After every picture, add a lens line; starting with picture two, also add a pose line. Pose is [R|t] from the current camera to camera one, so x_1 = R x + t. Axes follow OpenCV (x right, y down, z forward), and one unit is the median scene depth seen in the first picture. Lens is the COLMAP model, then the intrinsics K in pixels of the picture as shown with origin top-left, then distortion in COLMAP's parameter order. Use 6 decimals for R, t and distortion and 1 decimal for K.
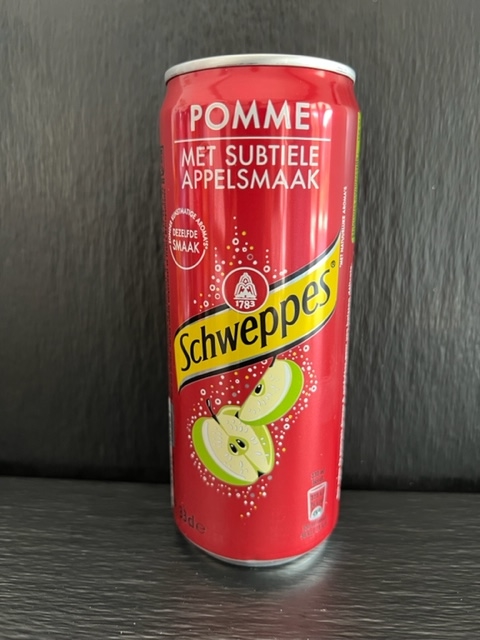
lens RADIAL K [[511.4, 0, 238.4], [0, 511.4, 320.3], [0, 0, 1]] dist [-0.006265, -0.040802]
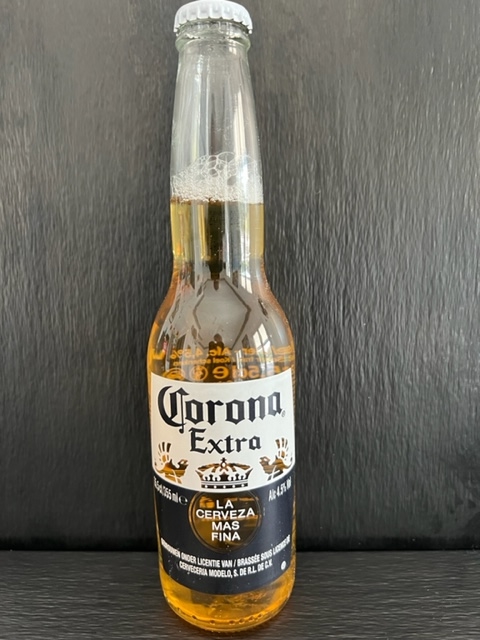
lens RADIAL K [[504.4, 0, 241.1], [0, 504.4, 321.0], [0, 0, 1]] dist [0.011616, -0.047135]
pose [[0.998889, -0.023836, 0.040652, 0.000644], [0.025663, 0.998656, -0.045026, -0.216660], [-0.039524, 0.046020, 0.998158, -0.325049]]
